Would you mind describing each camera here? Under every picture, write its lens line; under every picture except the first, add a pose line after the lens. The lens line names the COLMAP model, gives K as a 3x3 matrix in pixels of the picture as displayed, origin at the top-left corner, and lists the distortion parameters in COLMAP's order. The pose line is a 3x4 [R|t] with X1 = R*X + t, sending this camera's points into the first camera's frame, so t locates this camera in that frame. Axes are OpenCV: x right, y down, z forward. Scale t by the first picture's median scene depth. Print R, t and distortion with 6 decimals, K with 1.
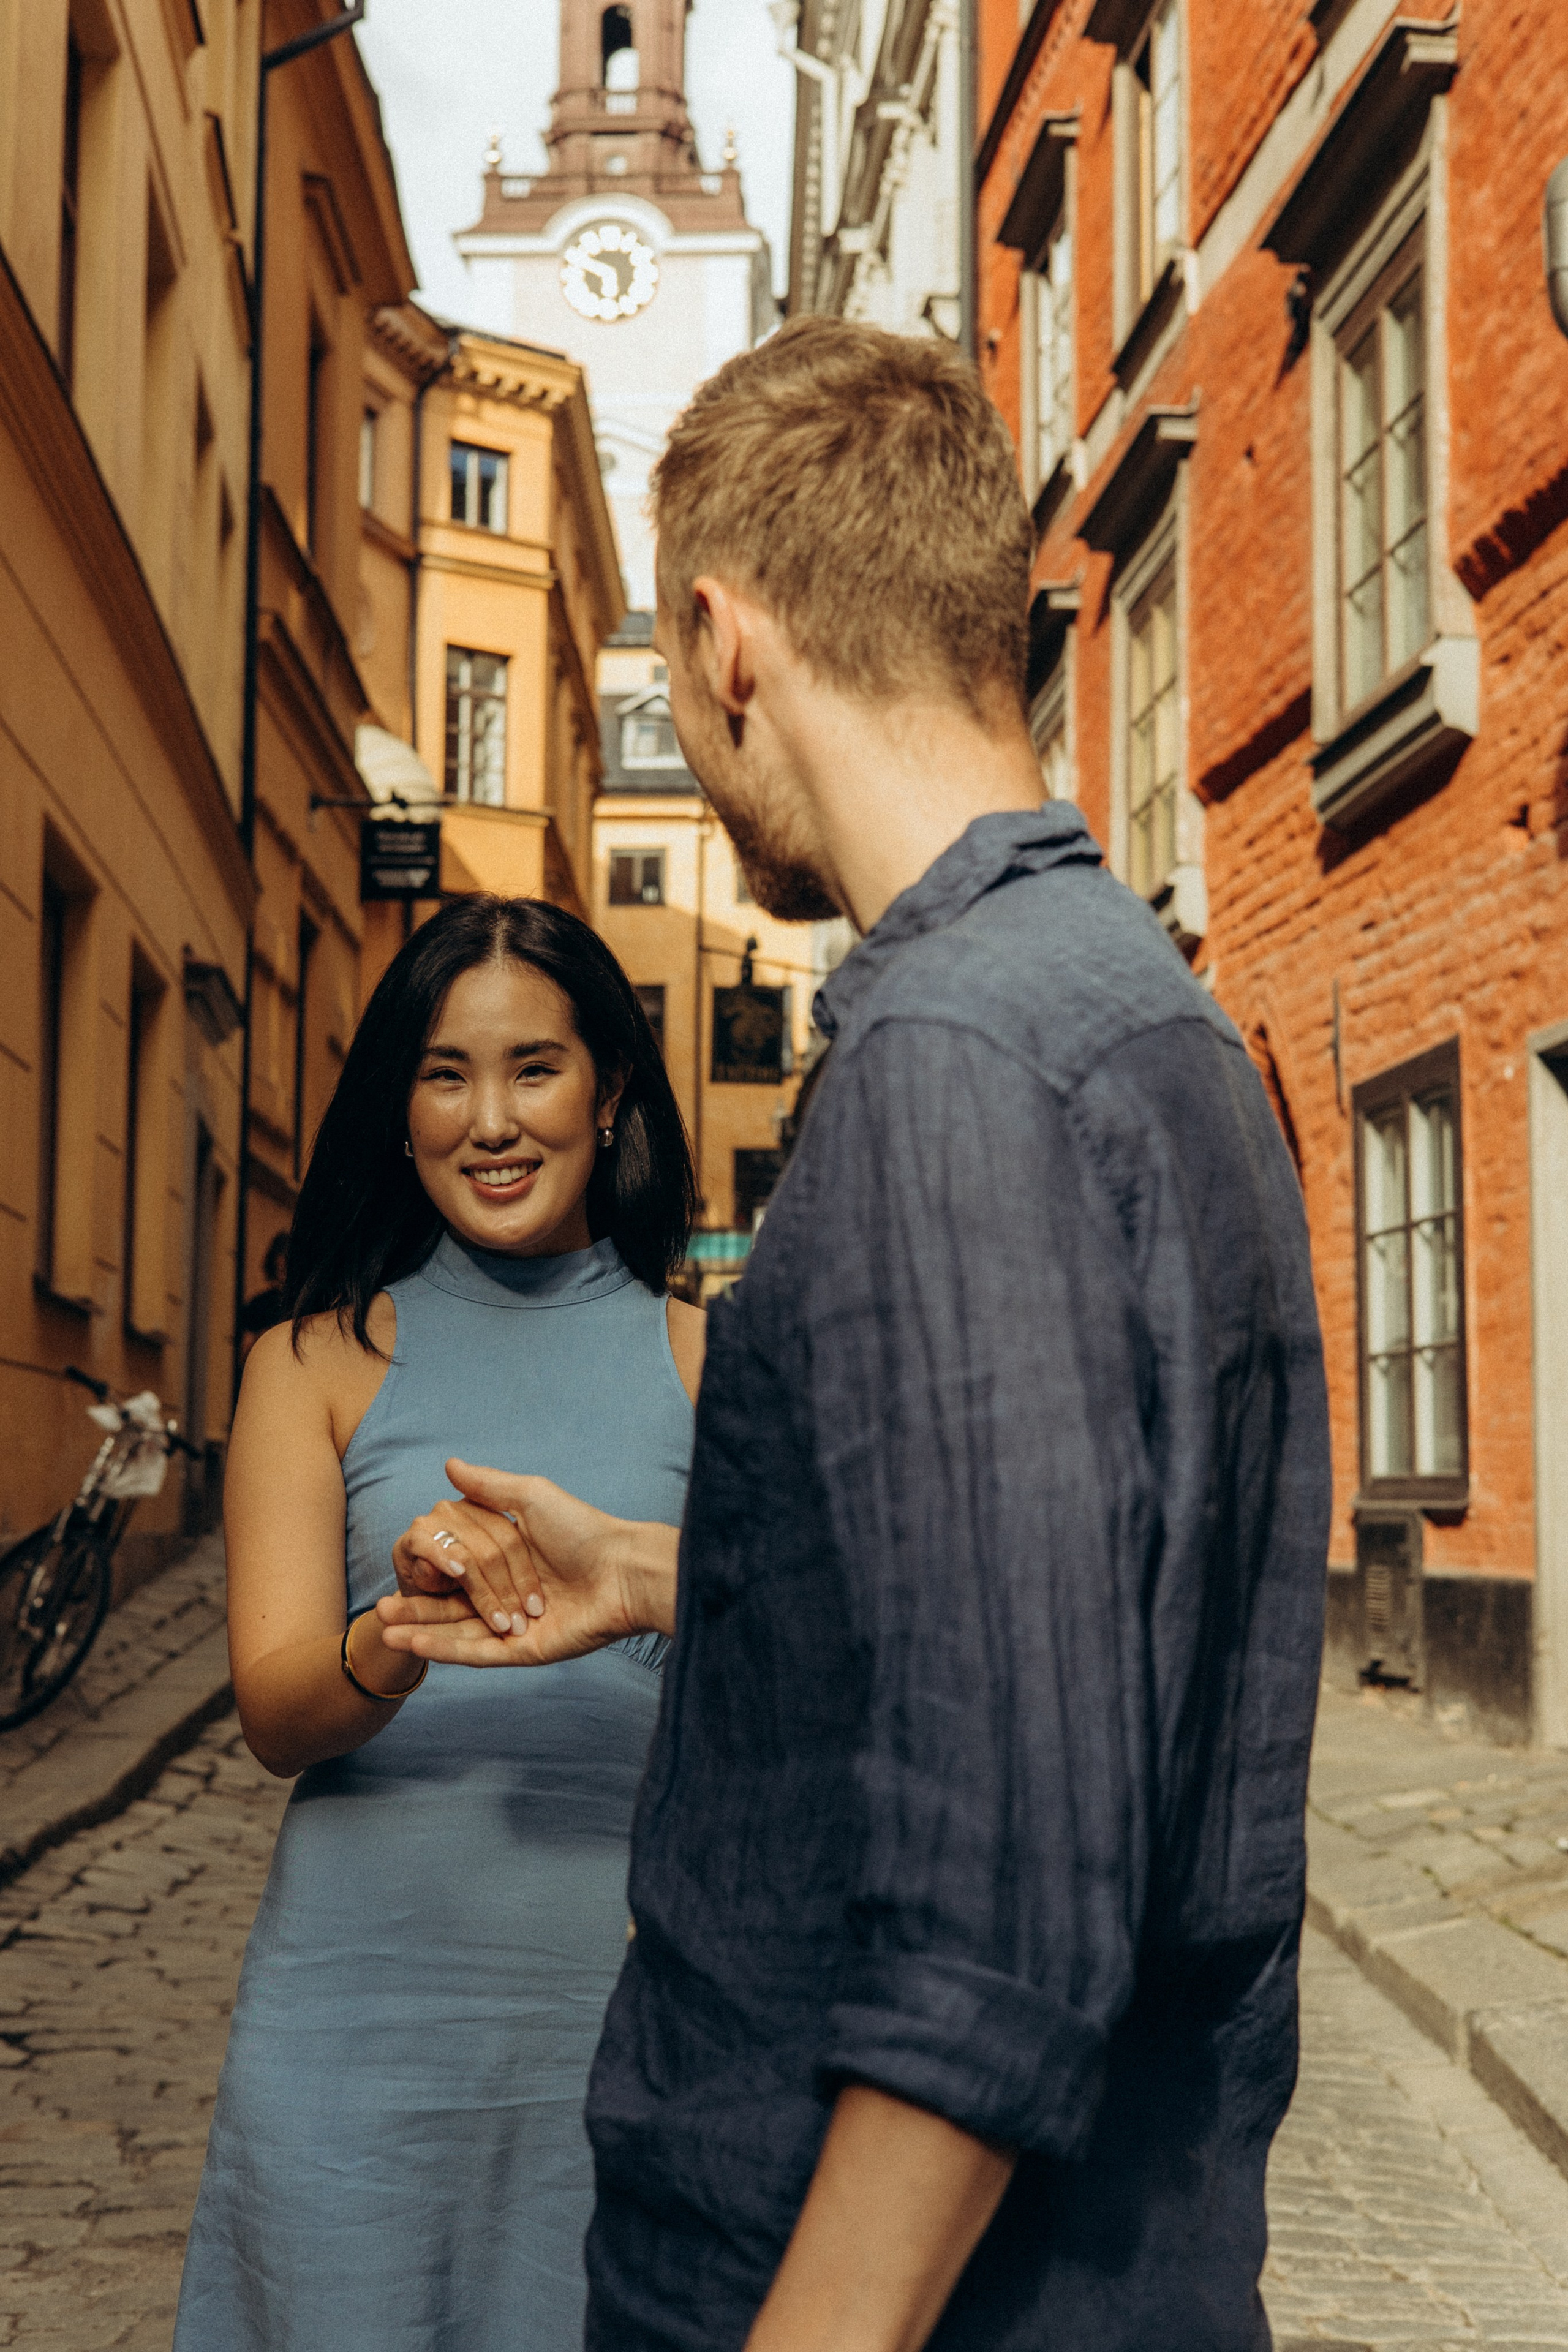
lens RADIAL K [[3248.6, 0, 779.5], [0, 3248.6, 1210.6], [0, 0, 1]] dist [0.018995, 0.045500]
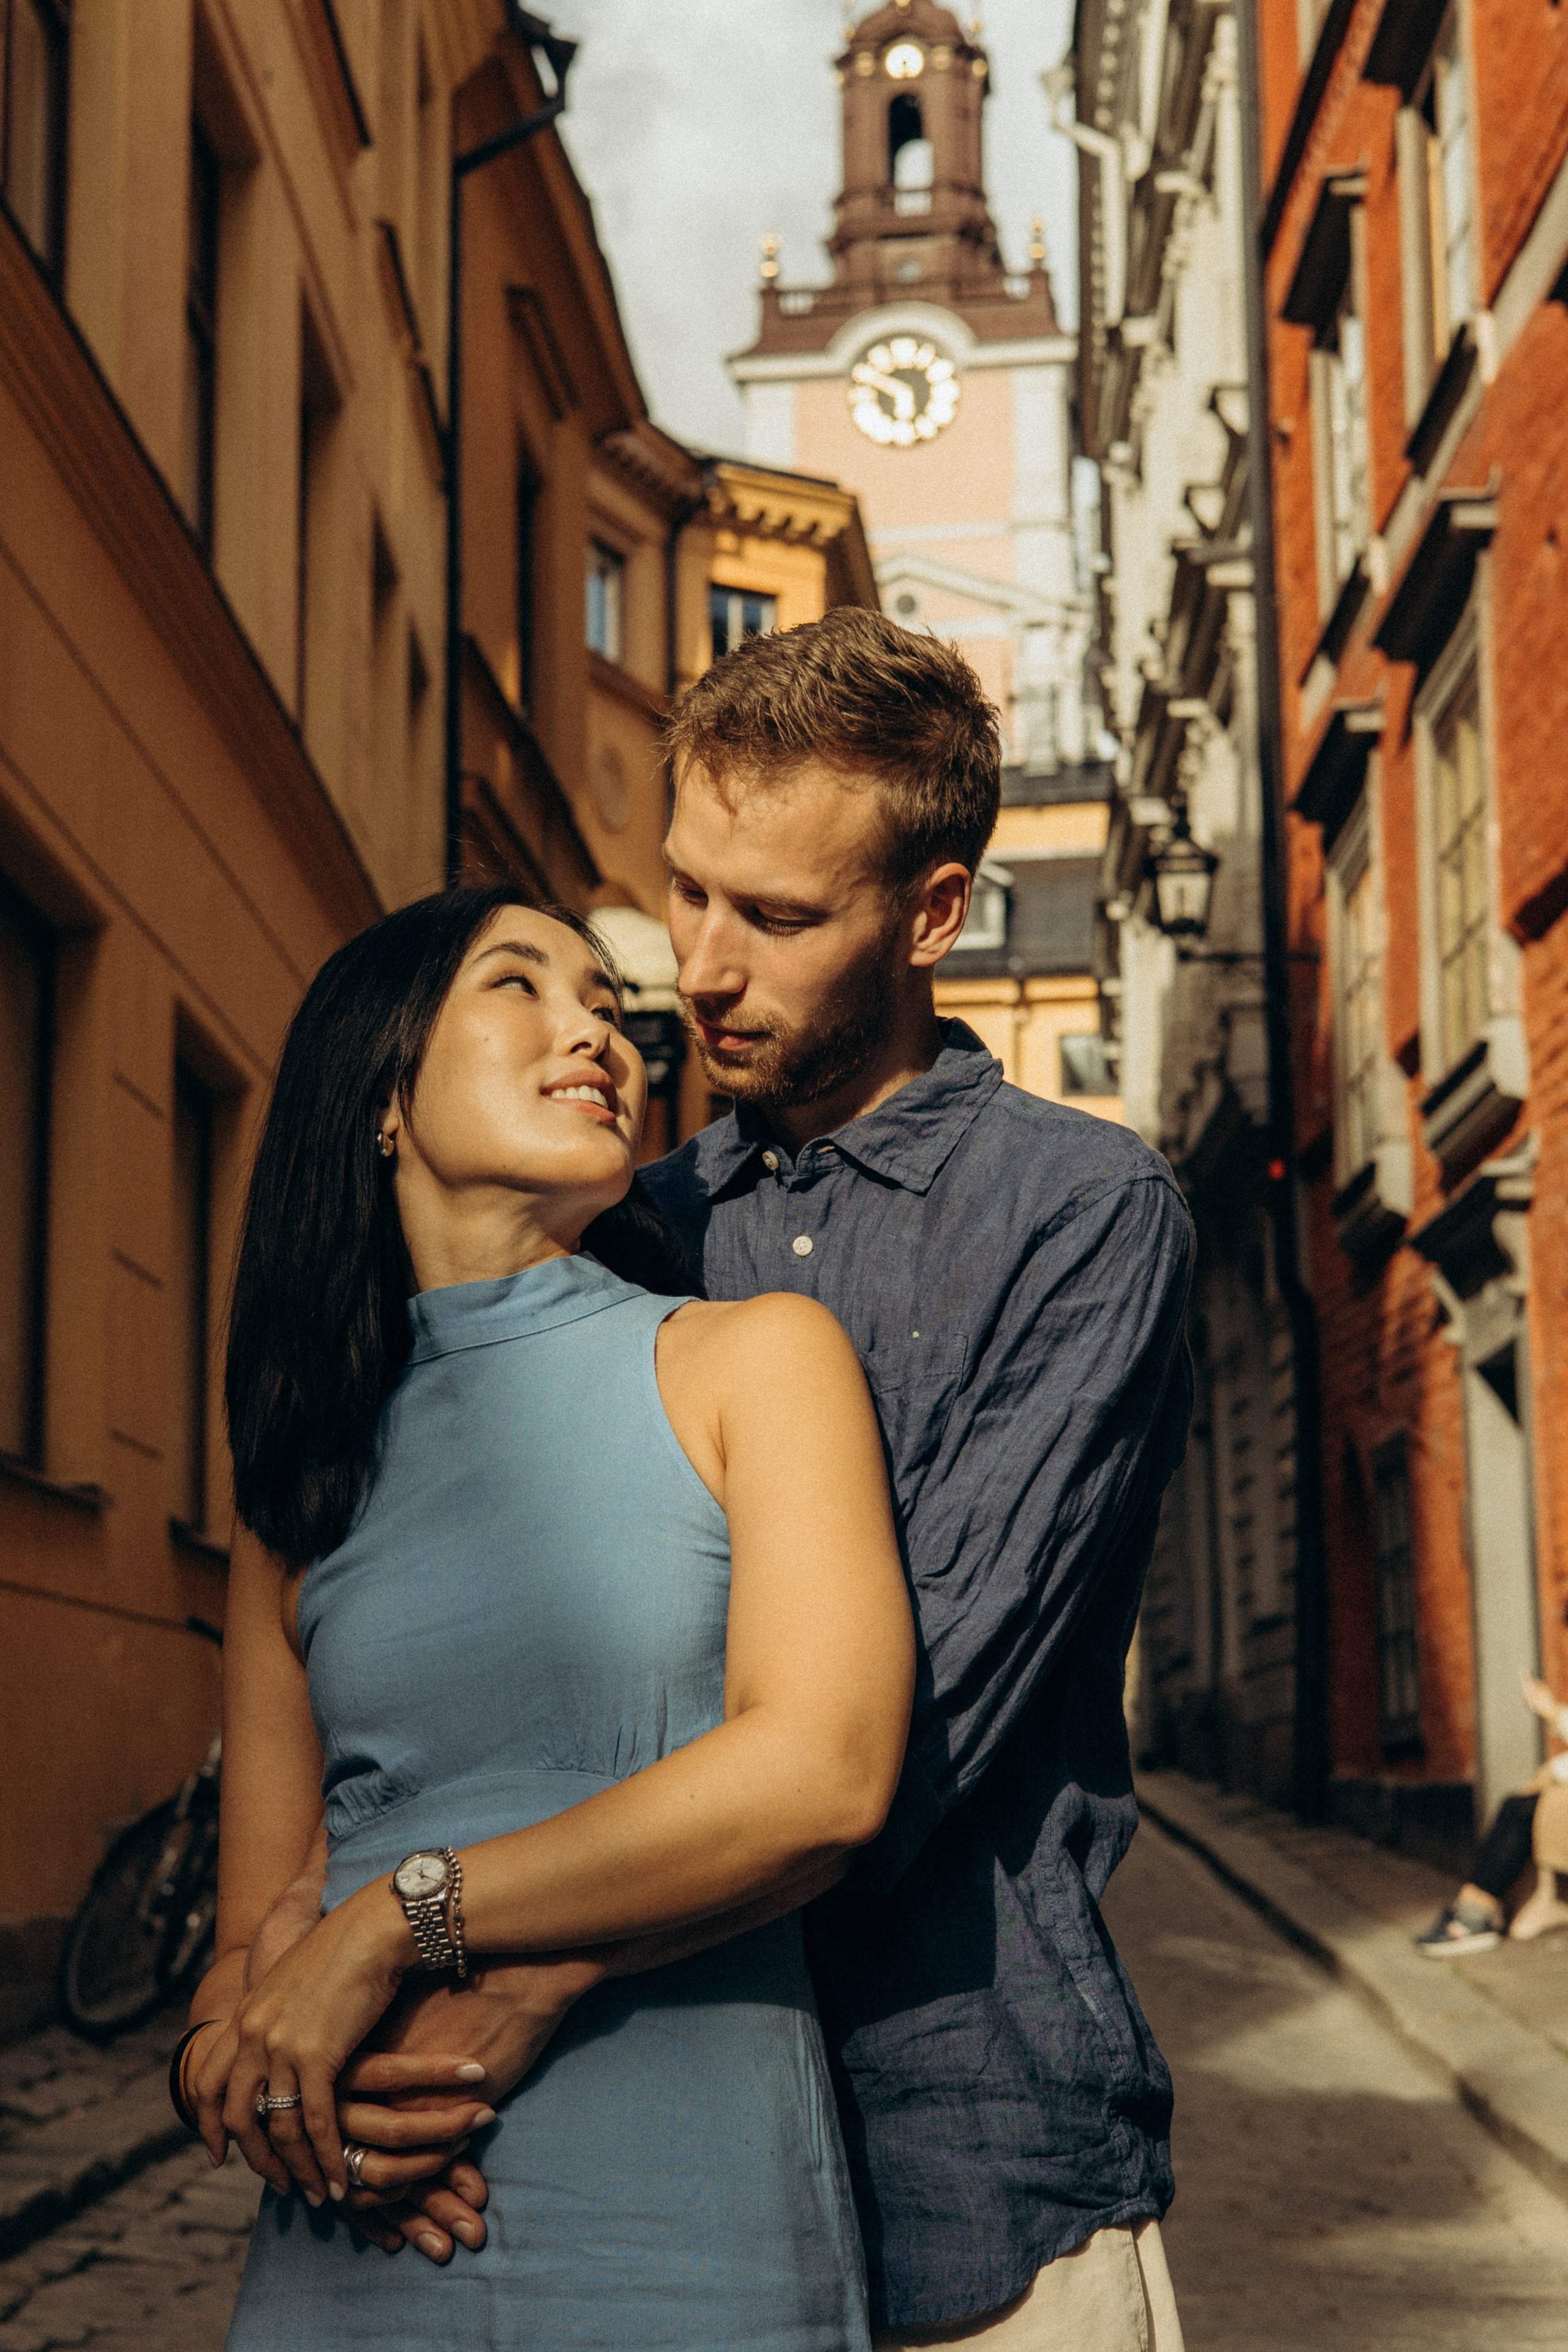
lens RADIAL K [[3757.8, 0, 782.9], [0, 3757.8, 1244.1], [0, 0, 1]] dist [0.023553, 0.111463]
pose [[0.995756, -0.028946, -0.087364, 0.021491], [0.023934, 0.998037, -0.057881, 0.006837], [0.088868, 0.055545, 0.994494, -0.001438]]
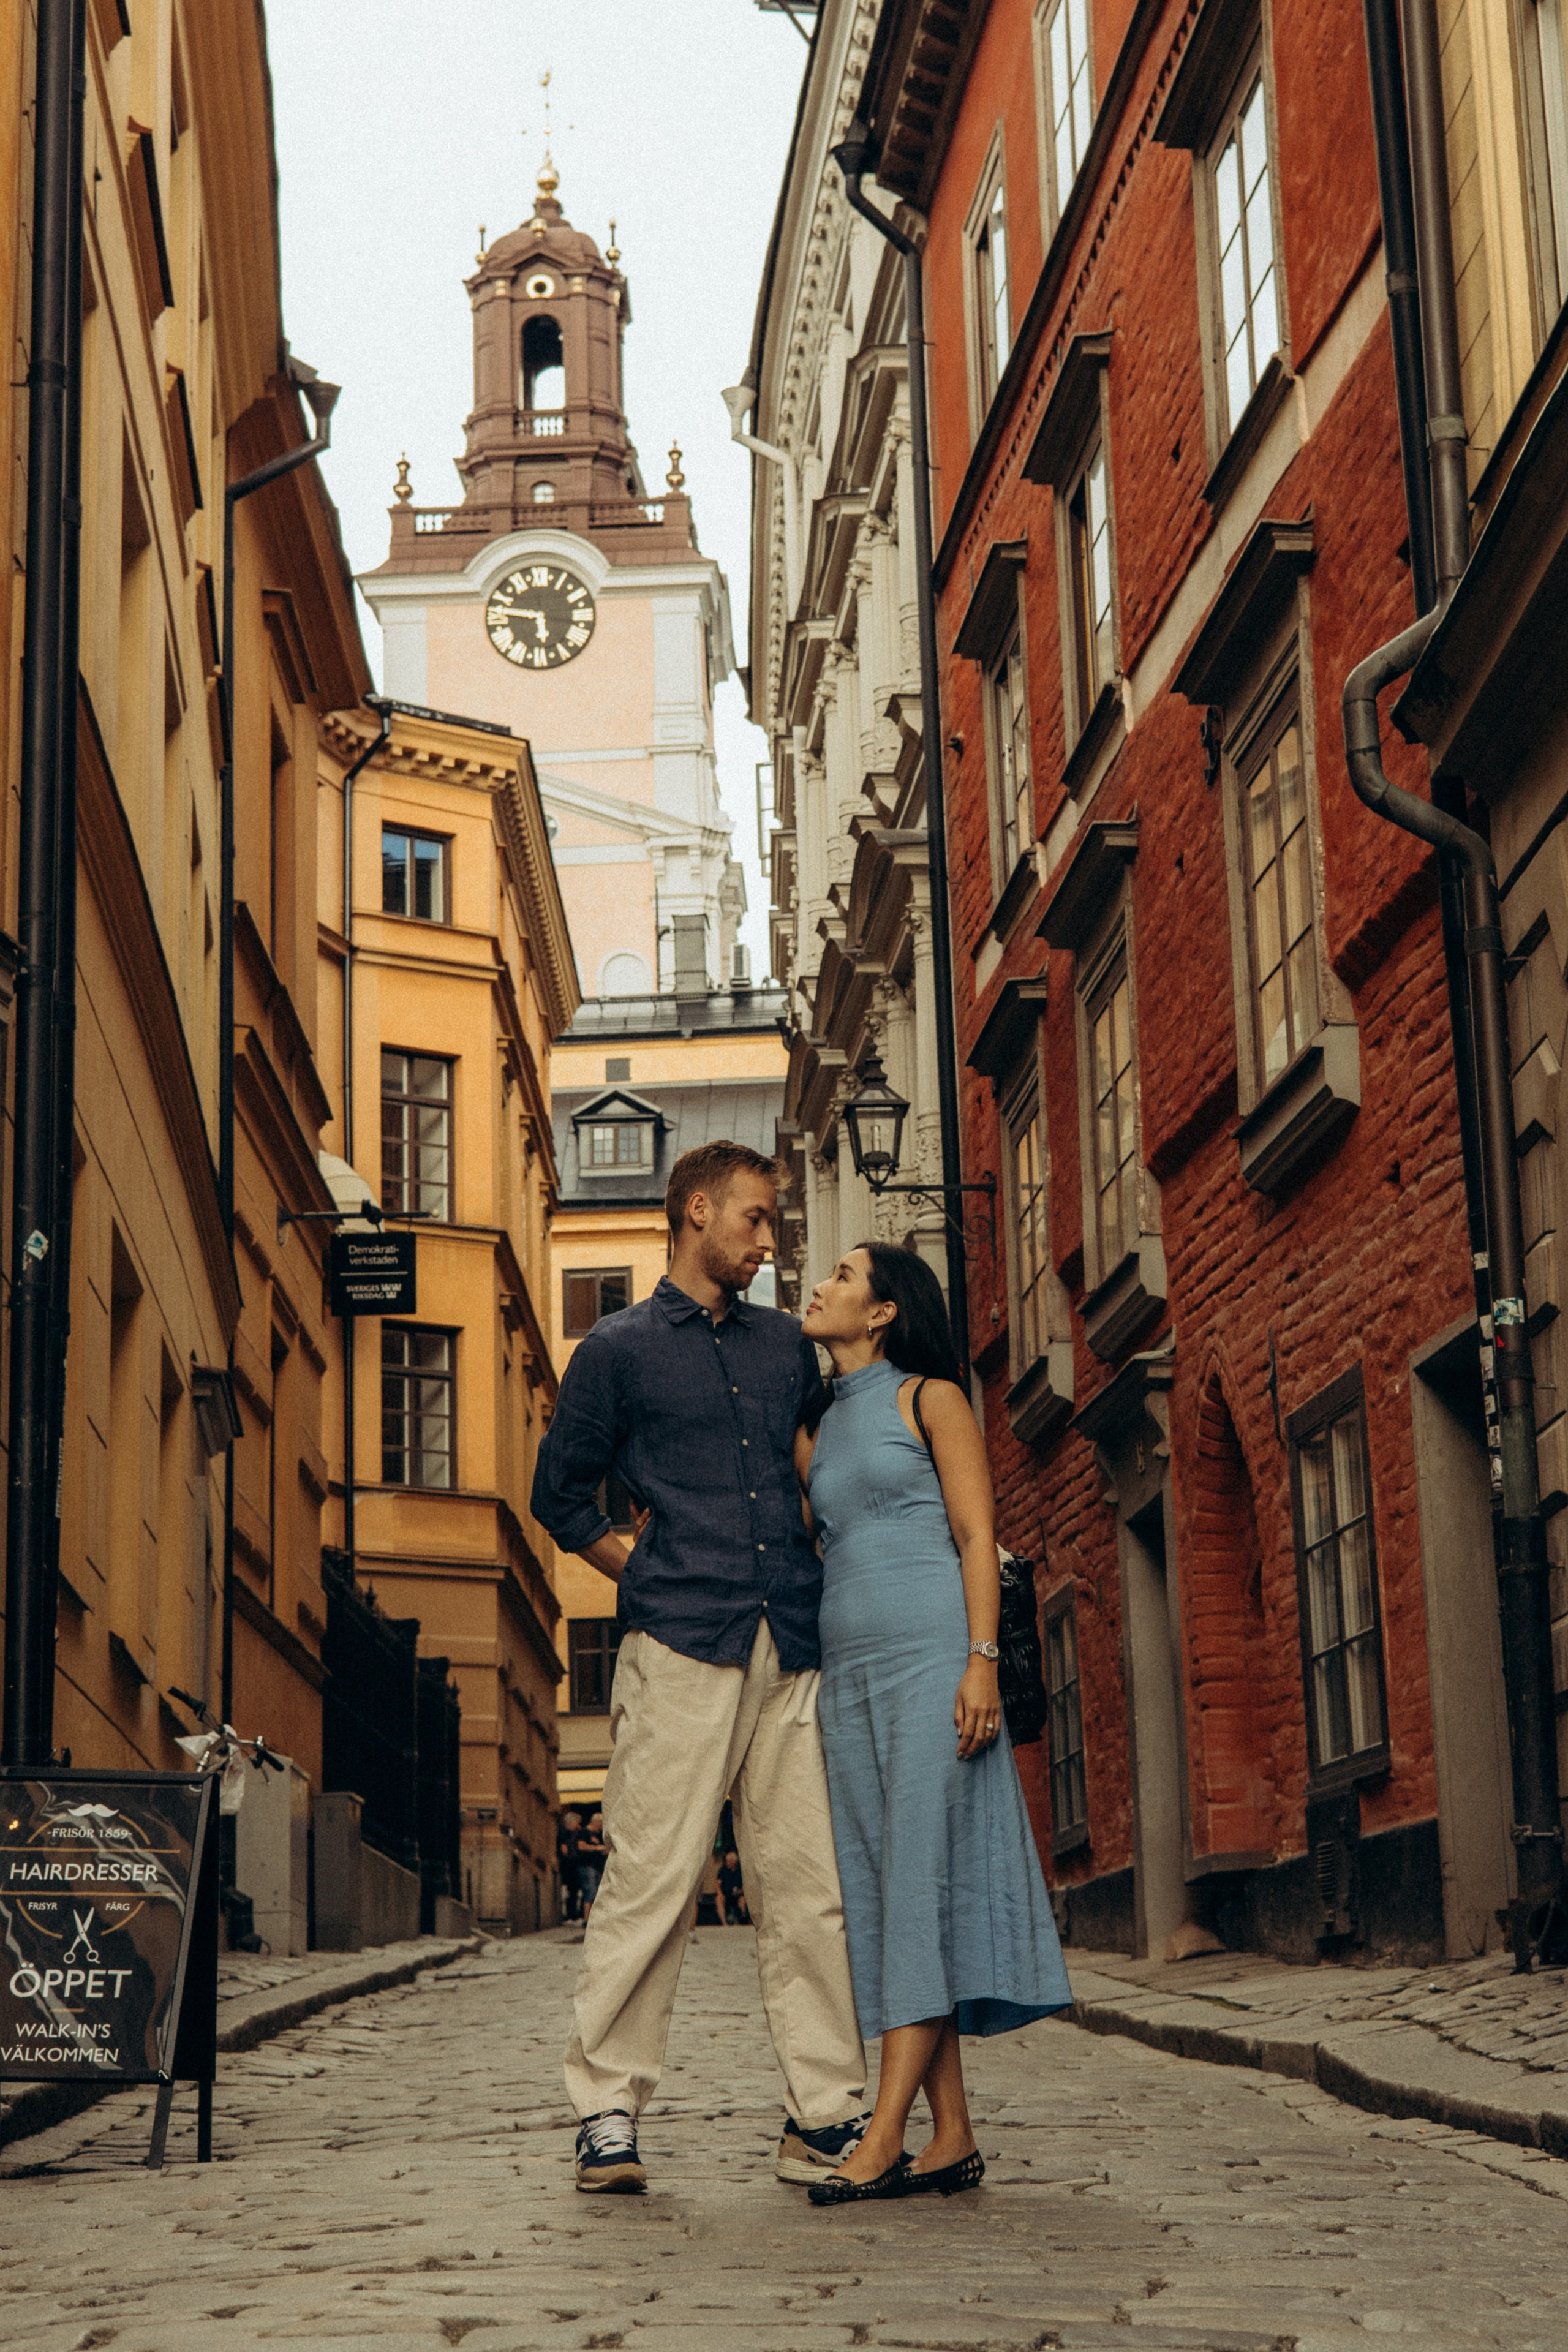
lens RADIAL K [[3757.8, 0, 782.9], [0, 3757.8, 1244.1], [0, 0, 1]] dist [0.023553, 0.111463]
pose [[0.999391, -0.034369, 0.006038, -0.002753], [0.034838, 0.992643, -0.115959, 0.037117], [-0.002008, 0.116098, 0.993236, -0.238074]]
